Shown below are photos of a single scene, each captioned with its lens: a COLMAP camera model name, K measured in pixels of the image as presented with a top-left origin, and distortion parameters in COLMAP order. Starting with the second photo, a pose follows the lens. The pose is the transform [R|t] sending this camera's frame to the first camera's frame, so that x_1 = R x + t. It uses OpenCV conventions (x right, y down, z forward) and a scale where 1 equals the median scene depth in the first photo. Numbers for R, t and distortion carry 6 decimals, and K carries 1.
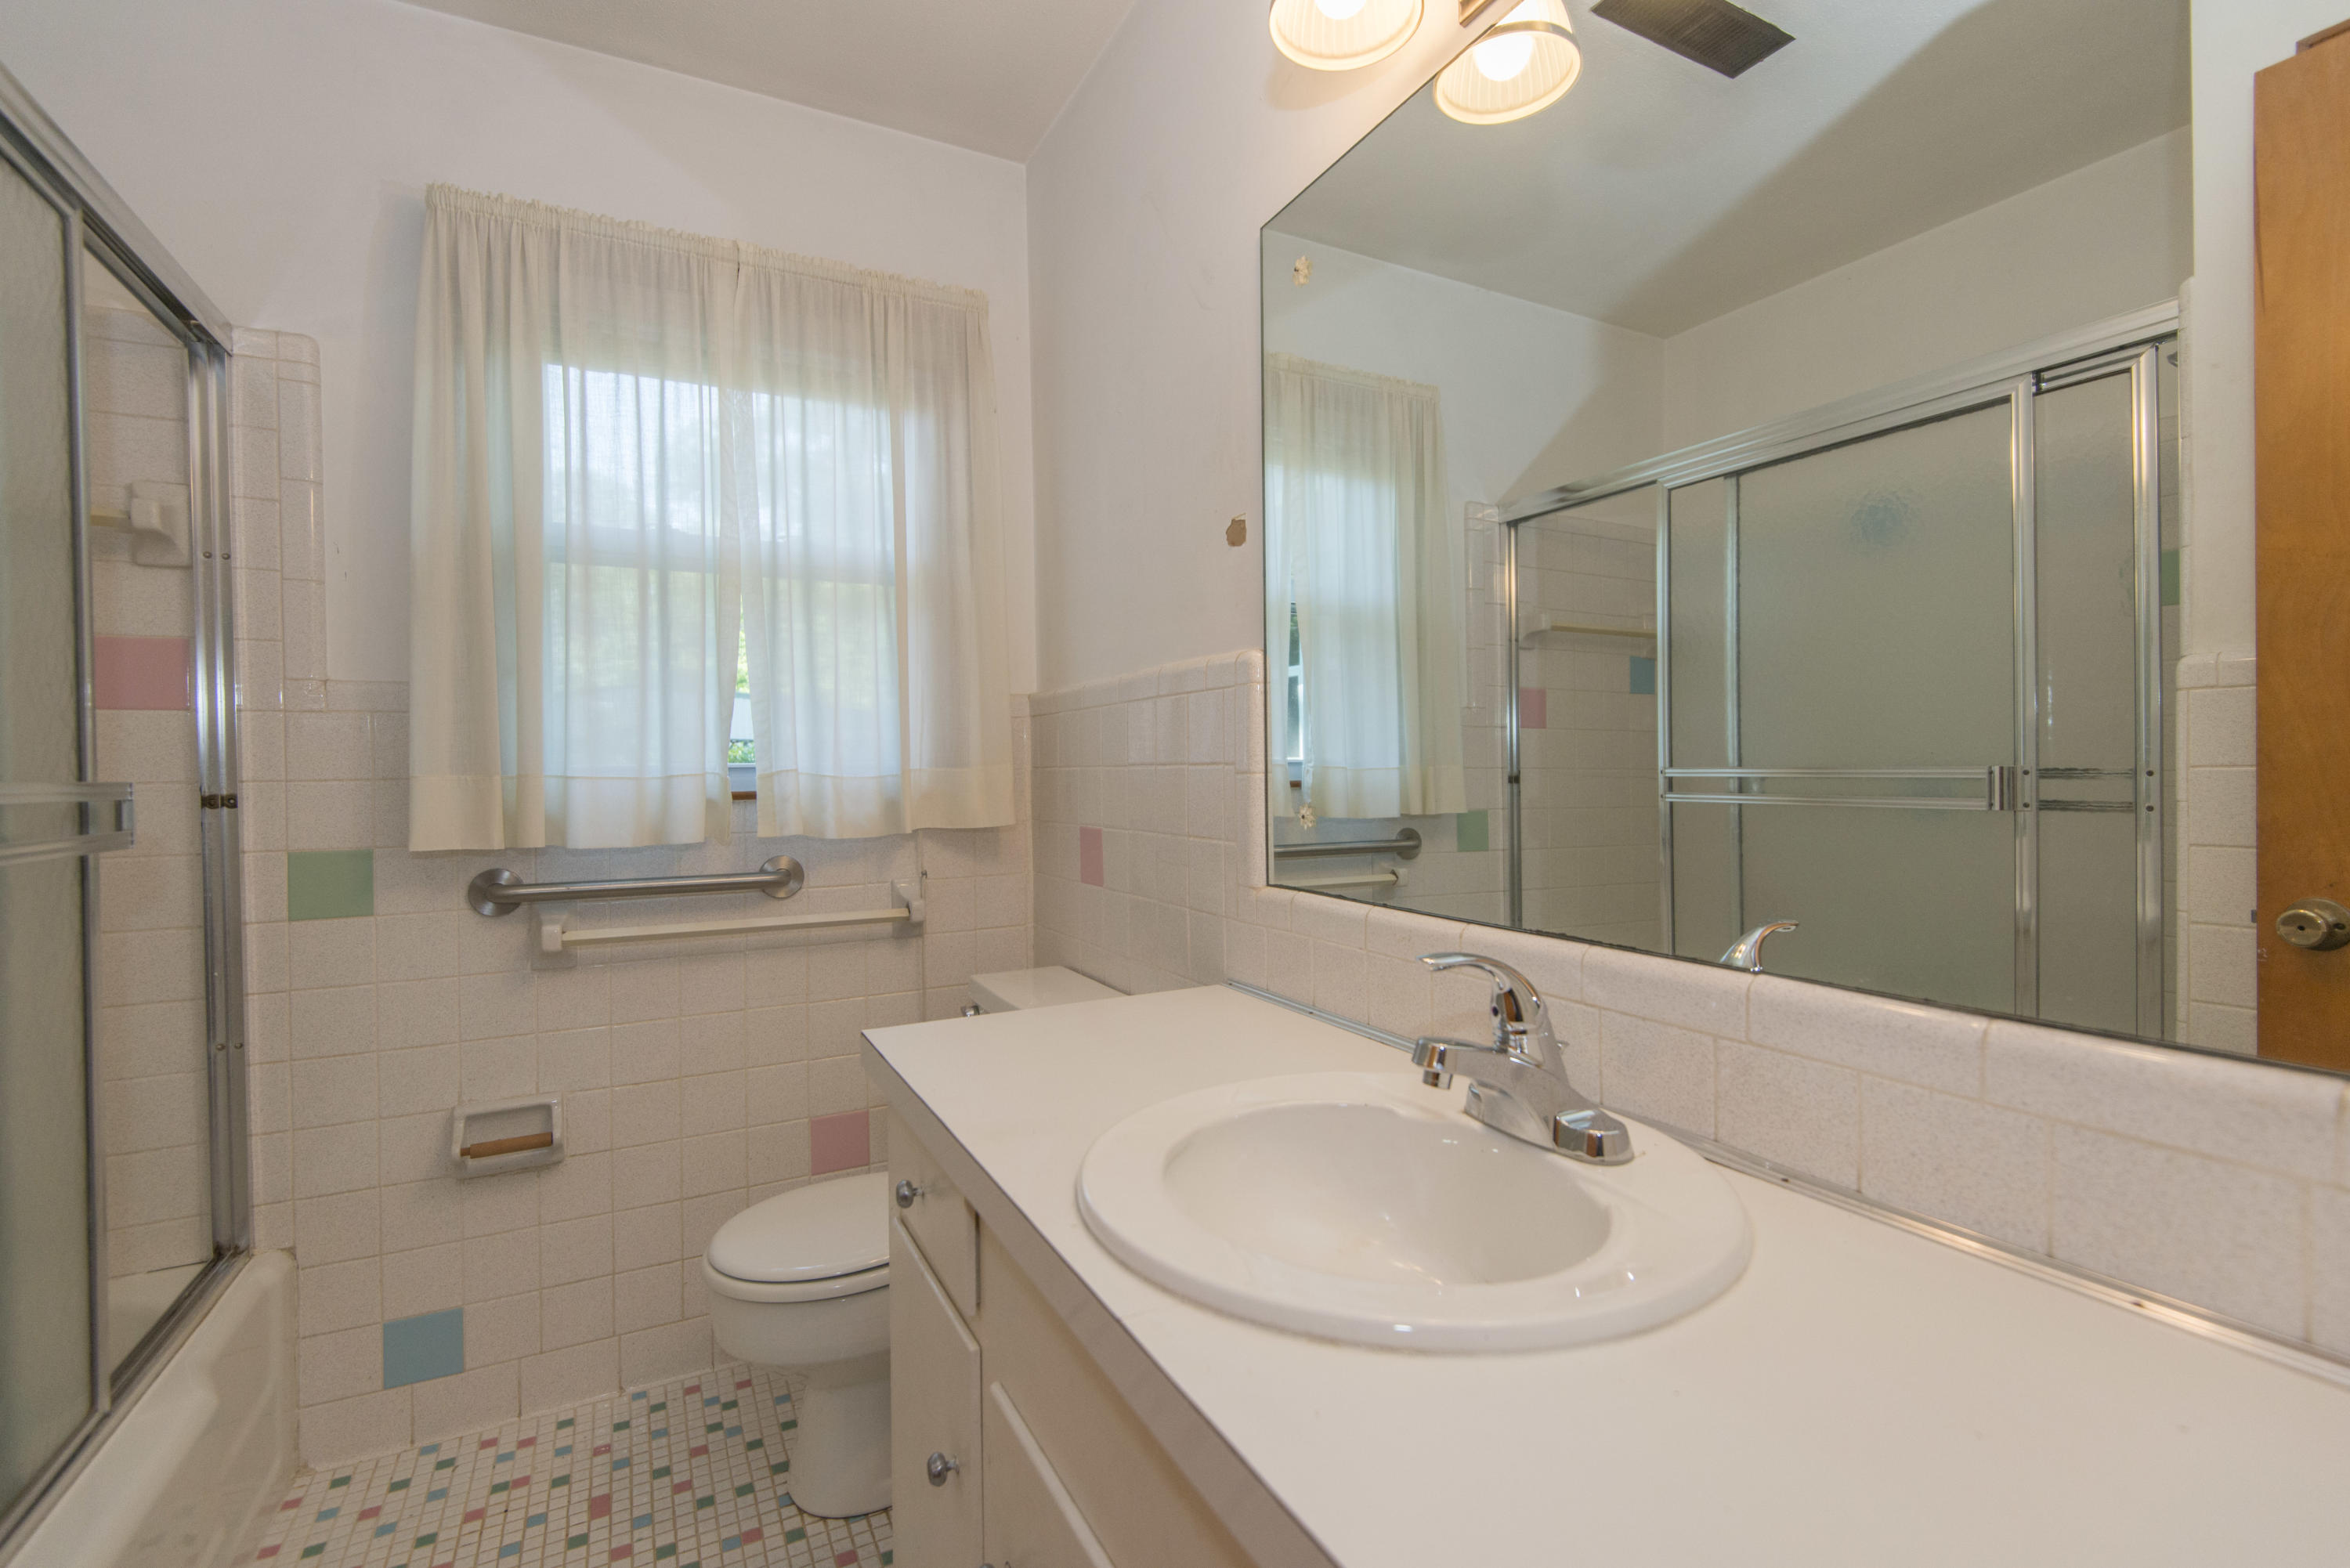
lens RADIAL K [[1060.1, 0, 1179.2], [0, 1060.1, 776.2], [0, 0, 1]] dist [0.021453, -0.011640]
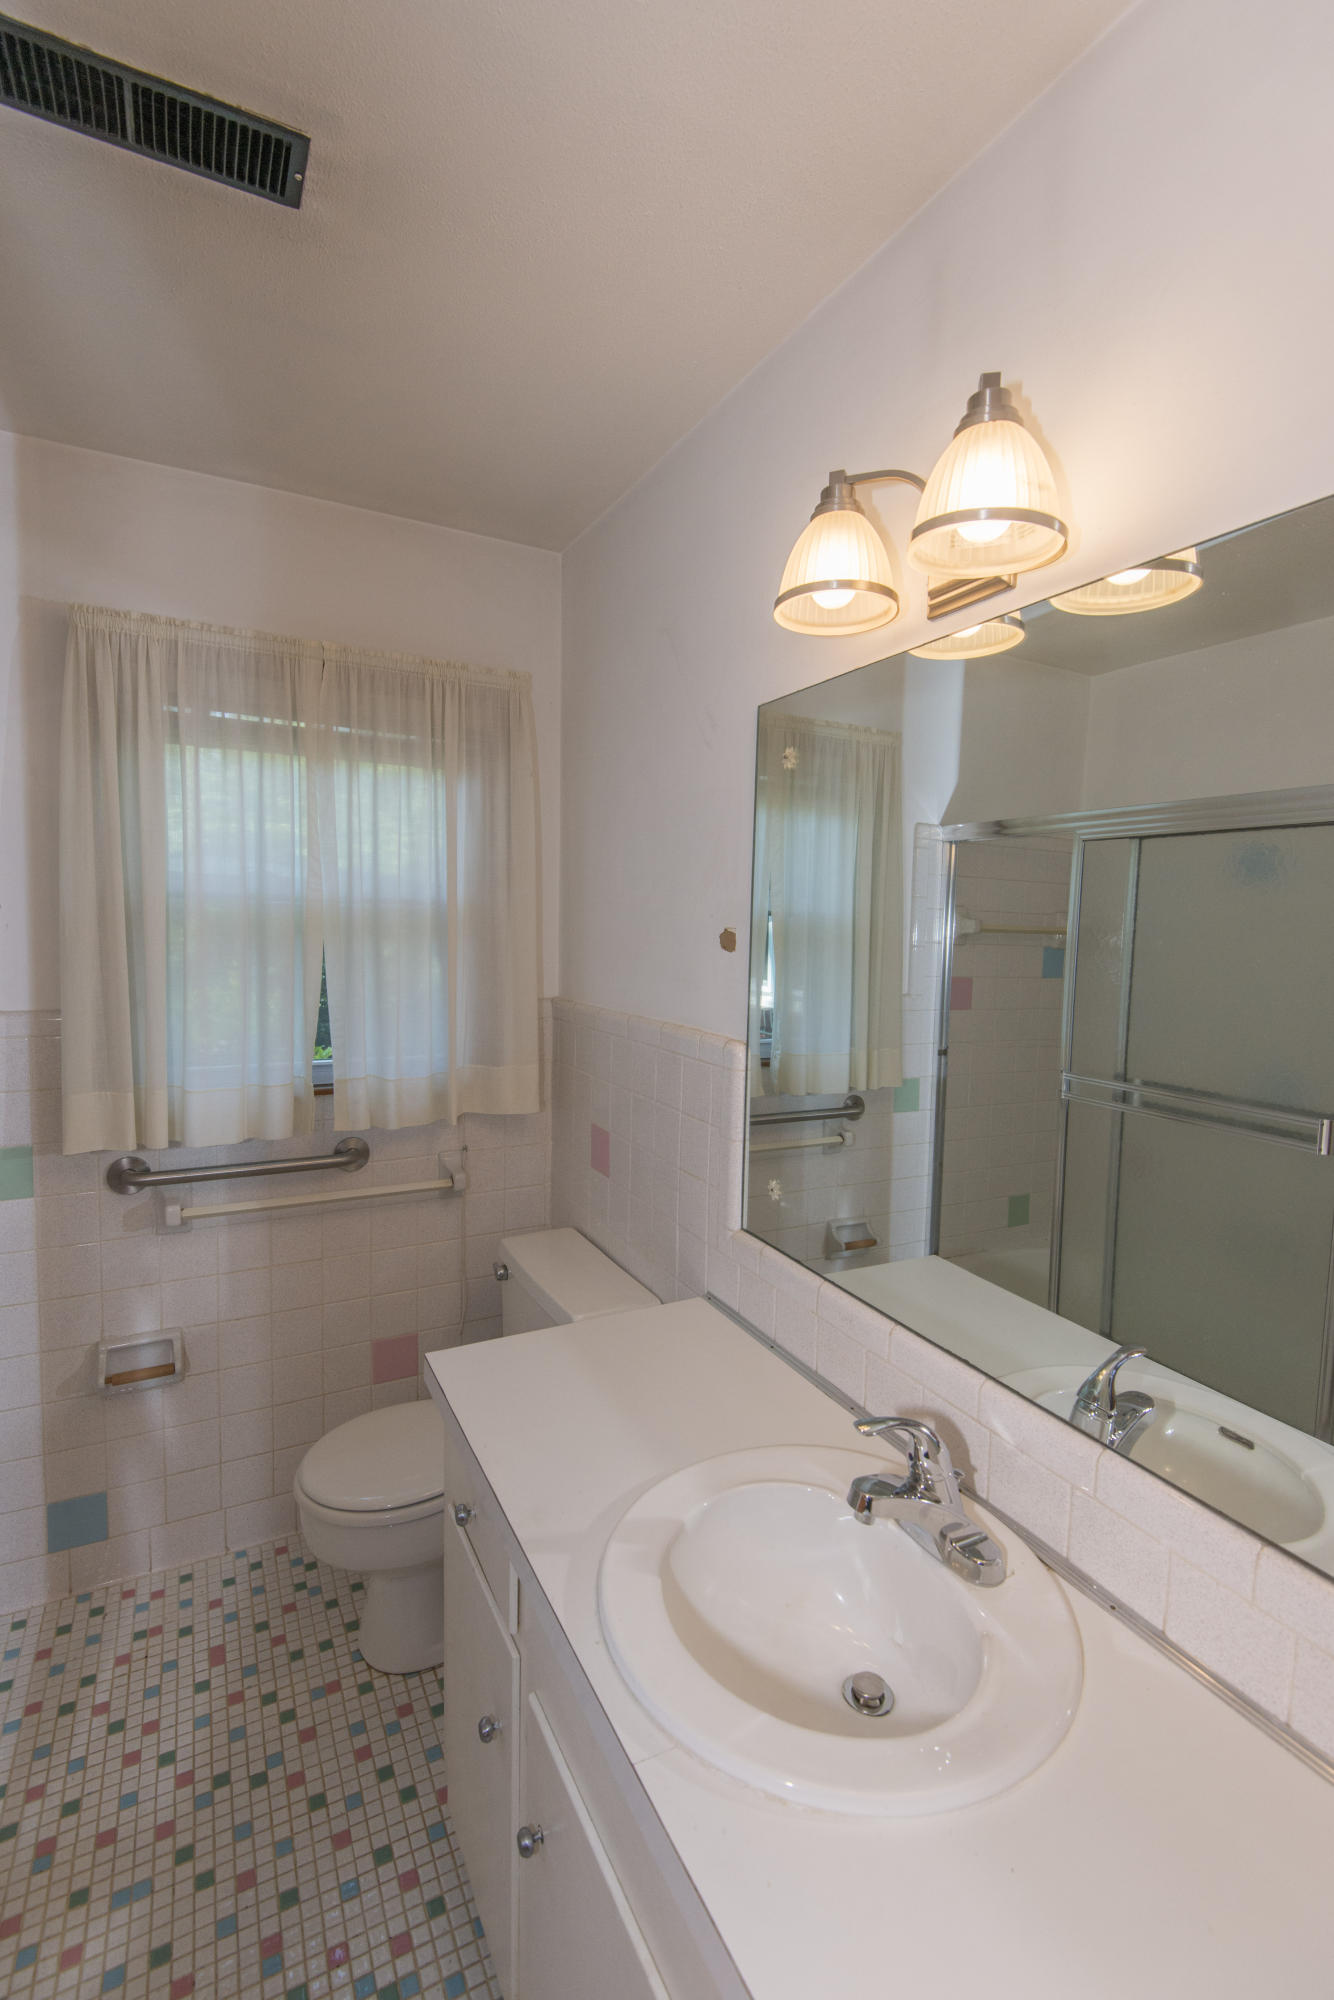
lens RADIAL K [[895.7, 0, 663.0], [0, 895.7, 997.8], [0, 0, 1]] dist [0.017509, -0.010895]
pose [[0.999374, 0.035328, 0.002036, -0.019794], [-0.035382, 0.996559, 0.074960, -0.213704], [0.000619, -0.074985, 0.997184, -0.046215]]
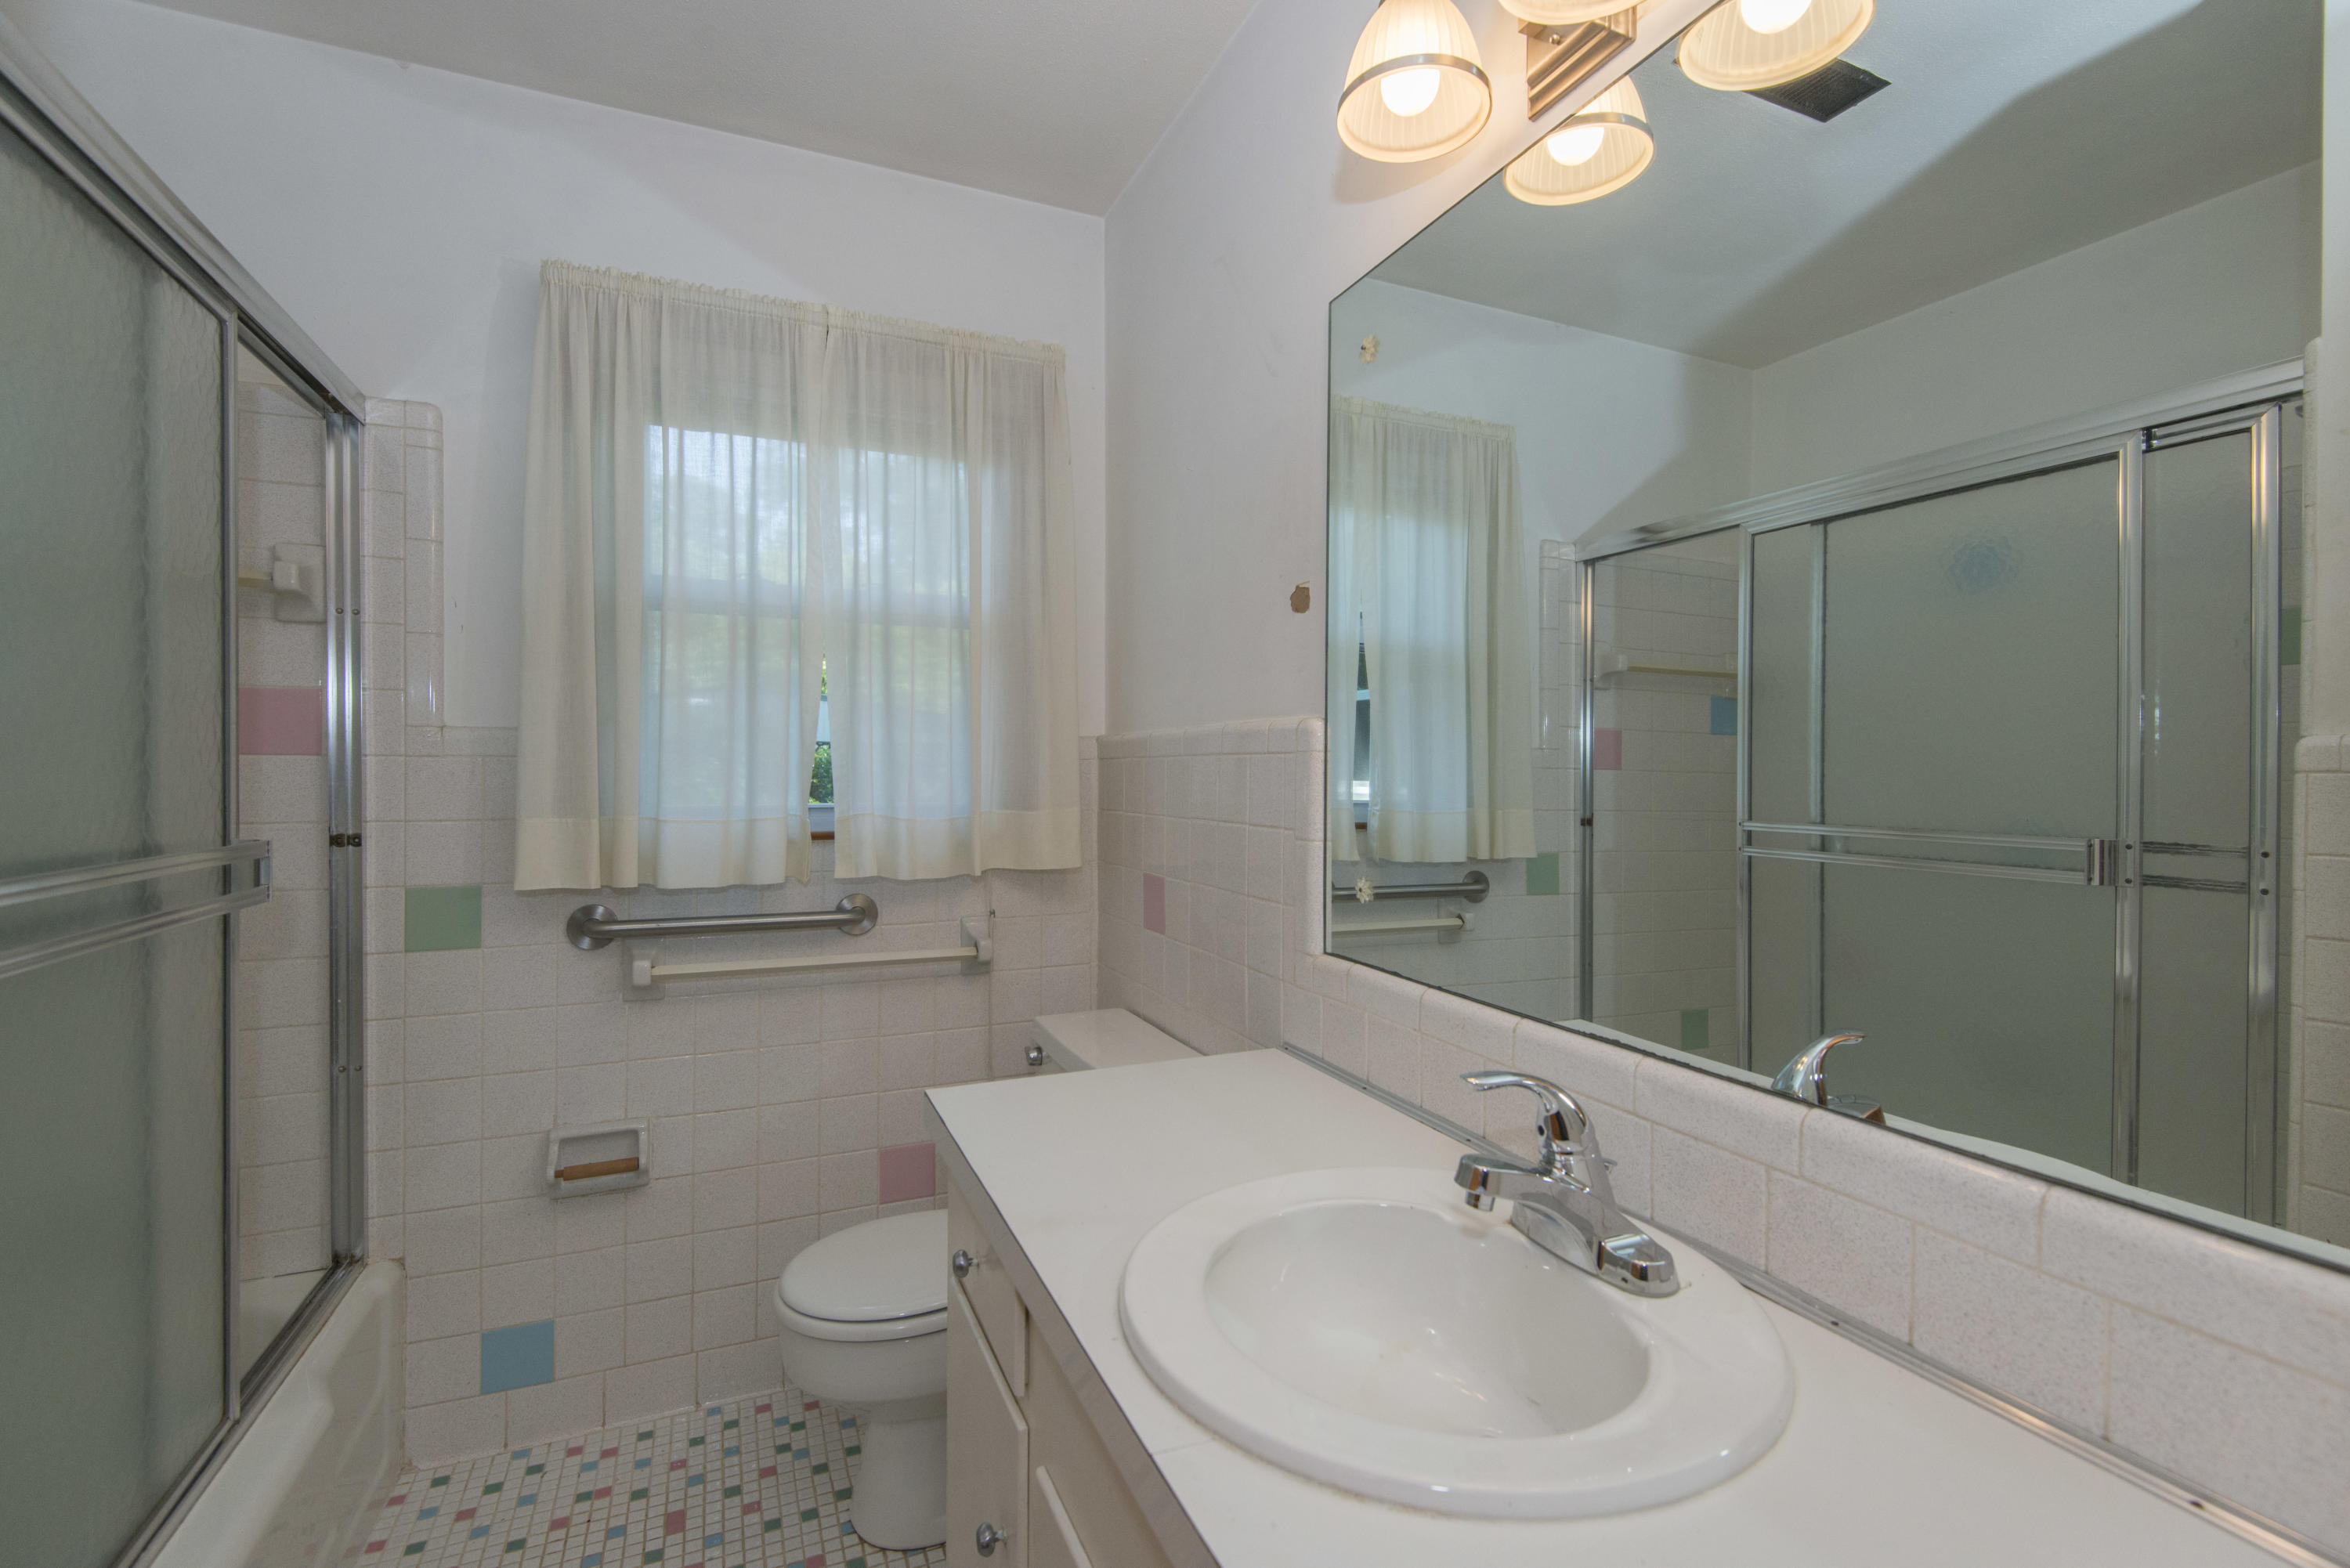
lens RADIAL K [[1059.0, 0, 1180.1], [0, 1059.0, 777.3], [0, 0, 1]] dist [0.018503, -0.009170]
pose [[0.997495, 0.017948, -0.068424, 0.010354], [-0.018088, 0.999835, -0.001416, -0.051255], [0.068387, 0.002650, 0.997655, -0.011478]]
